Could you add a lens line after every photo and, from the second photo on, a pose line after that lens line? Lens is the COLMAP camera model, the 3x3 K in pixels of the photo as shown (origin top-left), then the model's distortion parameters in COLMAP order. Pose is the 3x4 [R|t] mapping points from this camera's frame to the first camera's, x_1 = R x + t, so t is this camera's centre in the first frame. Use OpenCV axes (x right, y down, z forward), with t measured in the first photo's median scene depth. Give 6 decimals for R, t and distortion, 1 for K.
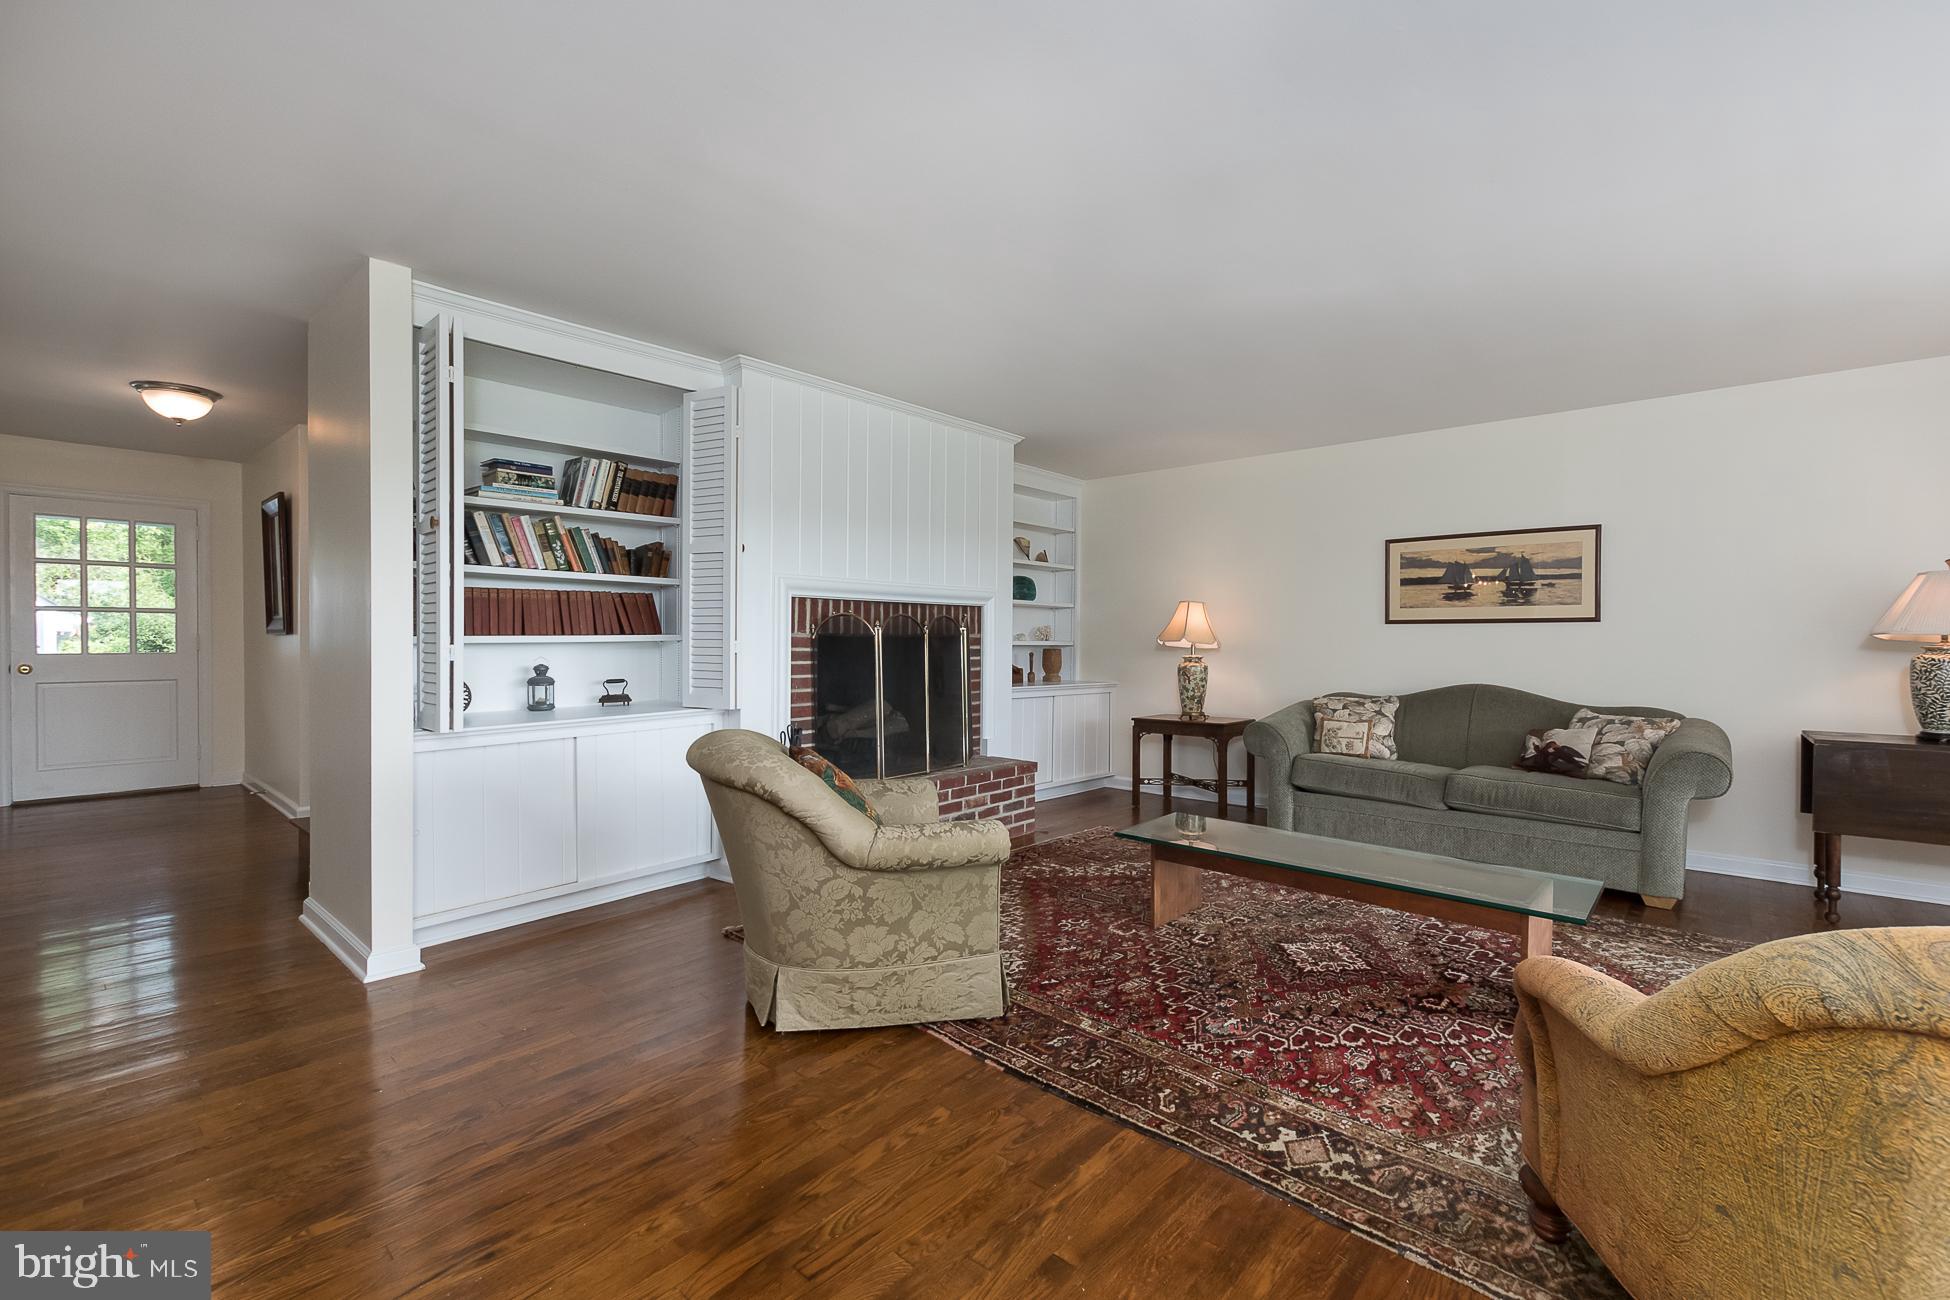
lens RADIAL K [[852.9, 0, 986.2], [0, 852.9, 649.7], [0, 0, 1]] dist [0.004889, 0.000424]
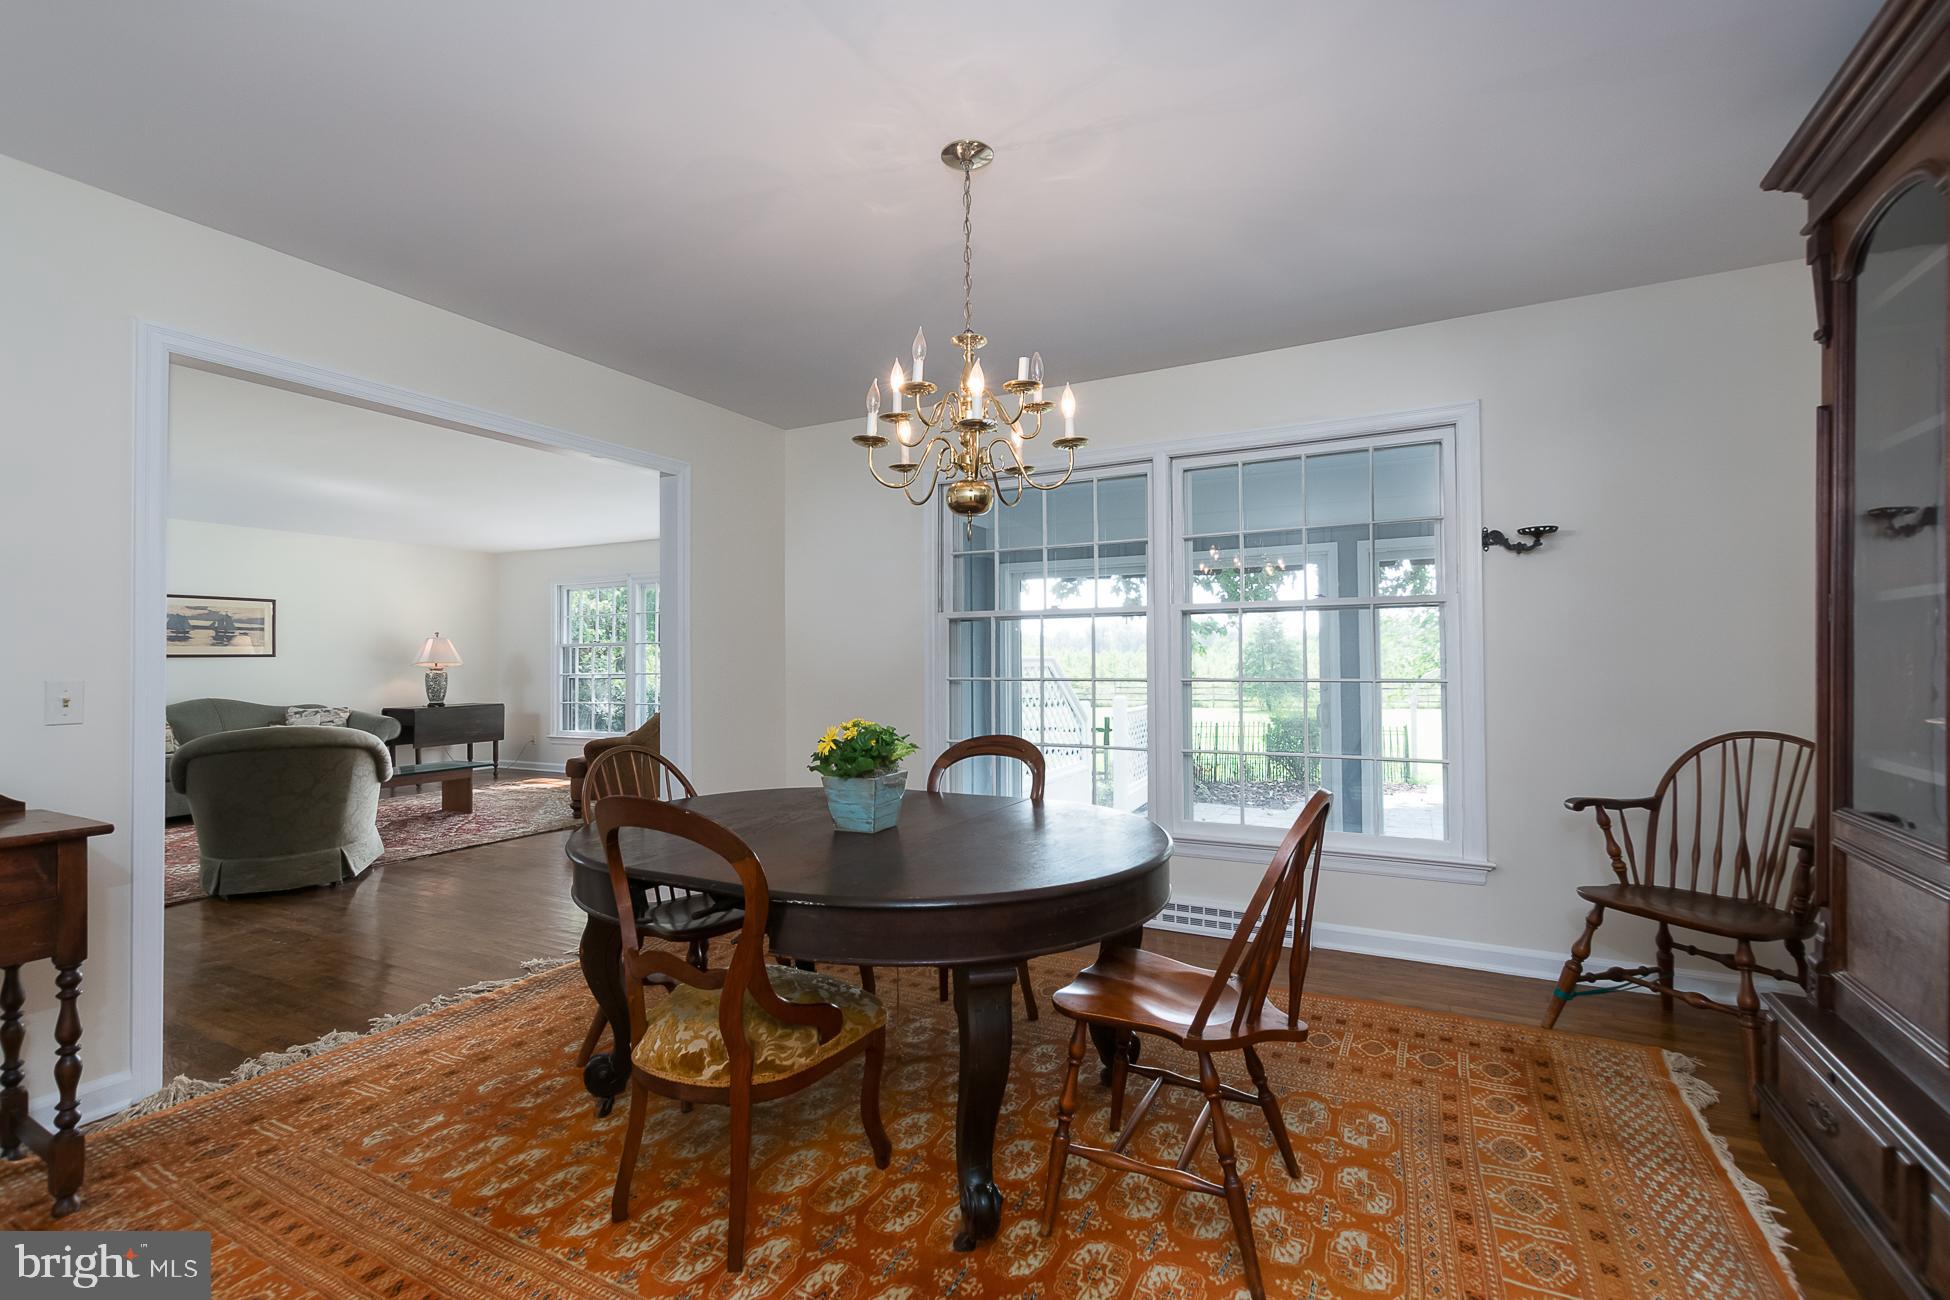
lens RADIAL K [[852.9, 0, 990.5], [0, 852.9, 656.8], [0, 0, 1]] dist [0.004889, 0.000424]
pose [[-0.241775, -0.000701, 0.970332, -1.283981], [0.022684, 0.999722, 0.006374, -0.011137], [-0.970067, 0.023552, -0.241692, 0.031535]]
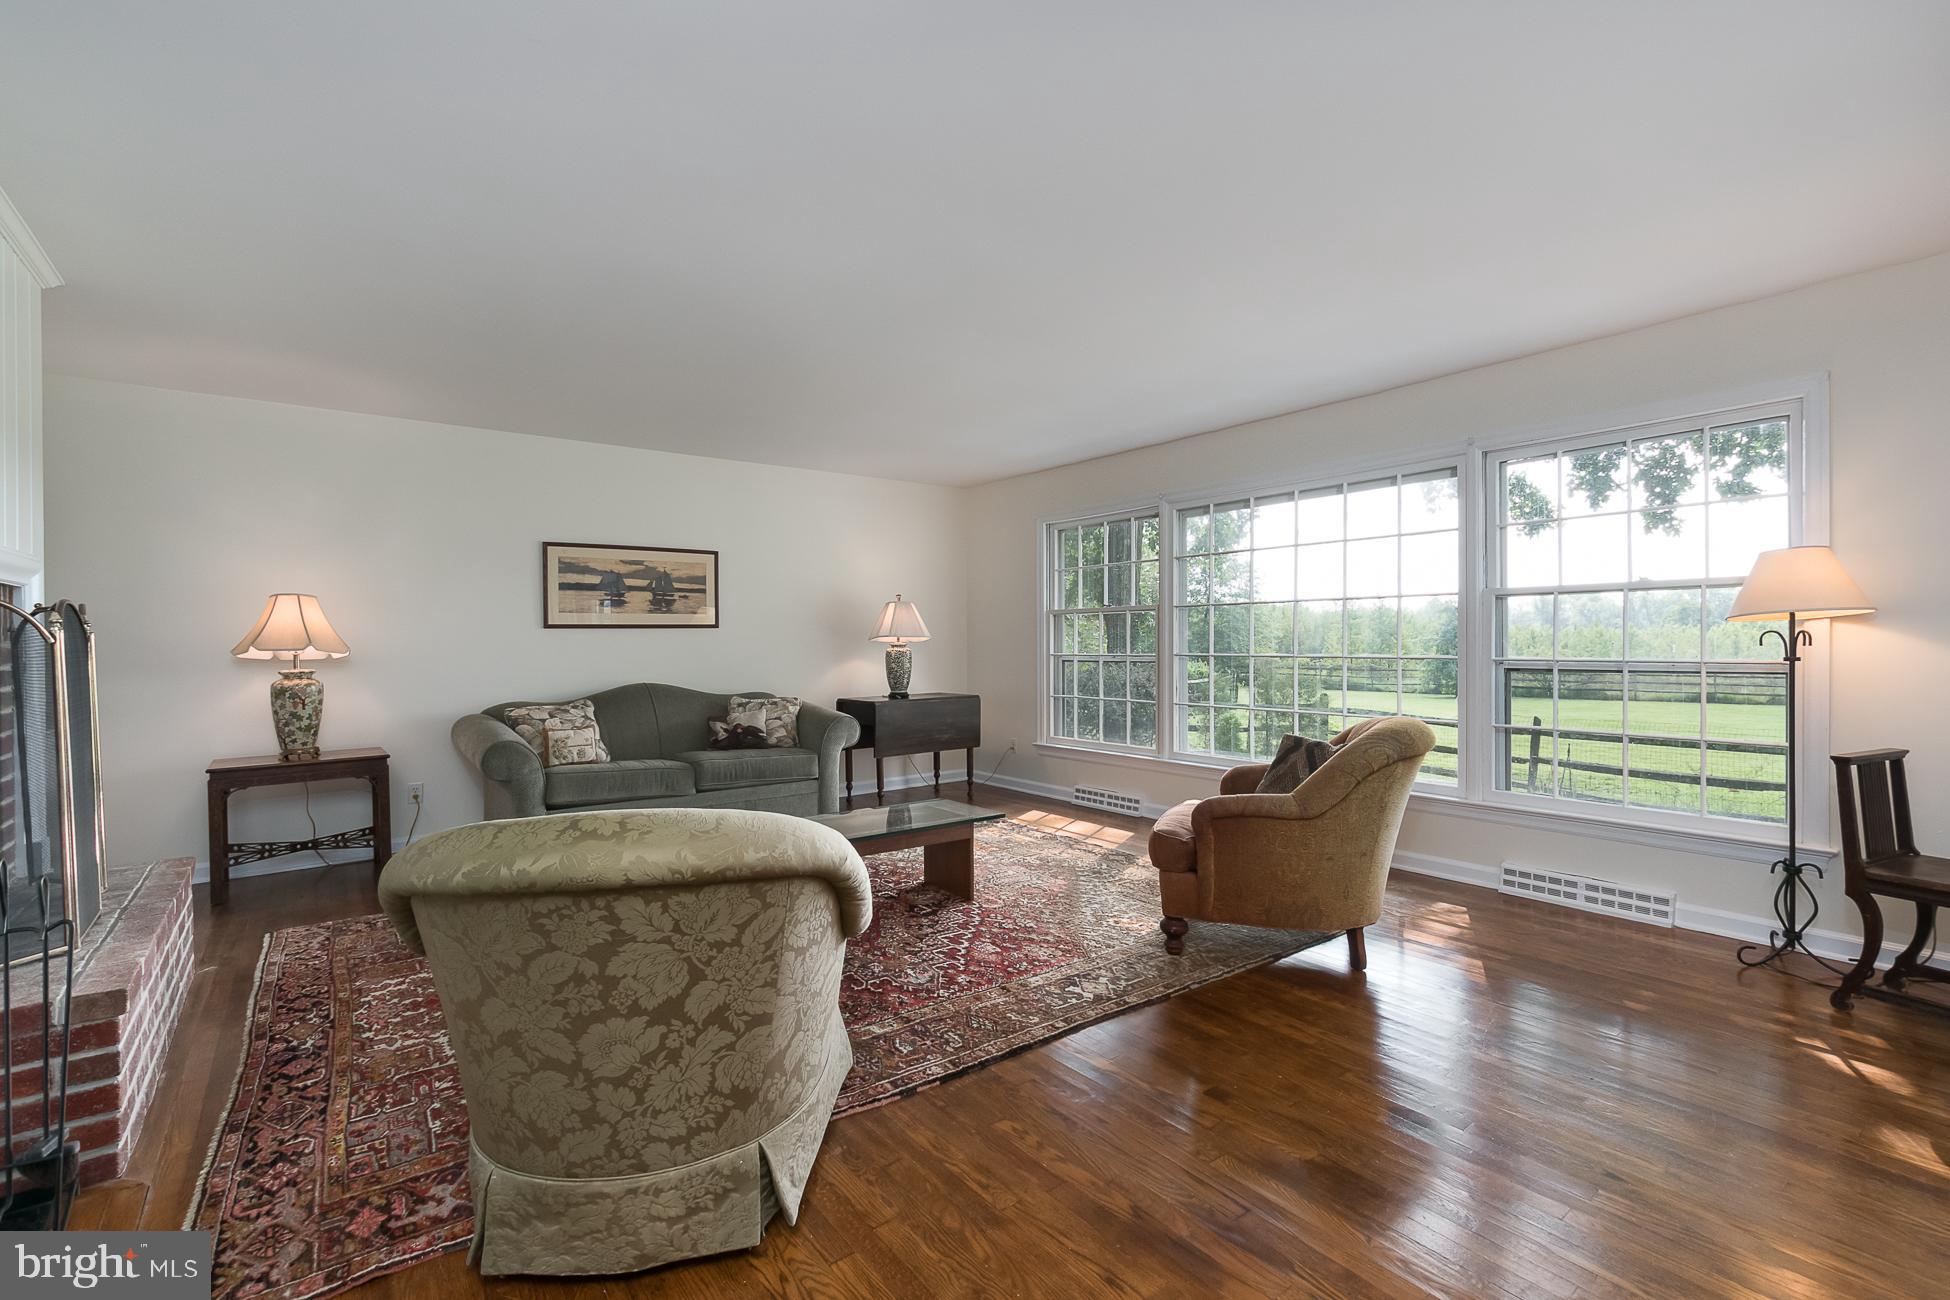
lens RADIAL K [[852.9, 0, 991.7], [0, 852.9, 647.4], [0, 0, 1]] dist [0.004889, 0.000424]
pose [[0.185783, -0.014665, 0.982481, -0.453291], [0.022952, 0.999681, 0.010582, -0.008024], [-0.982323, 0.020584, 0.186061, 0.367993]]
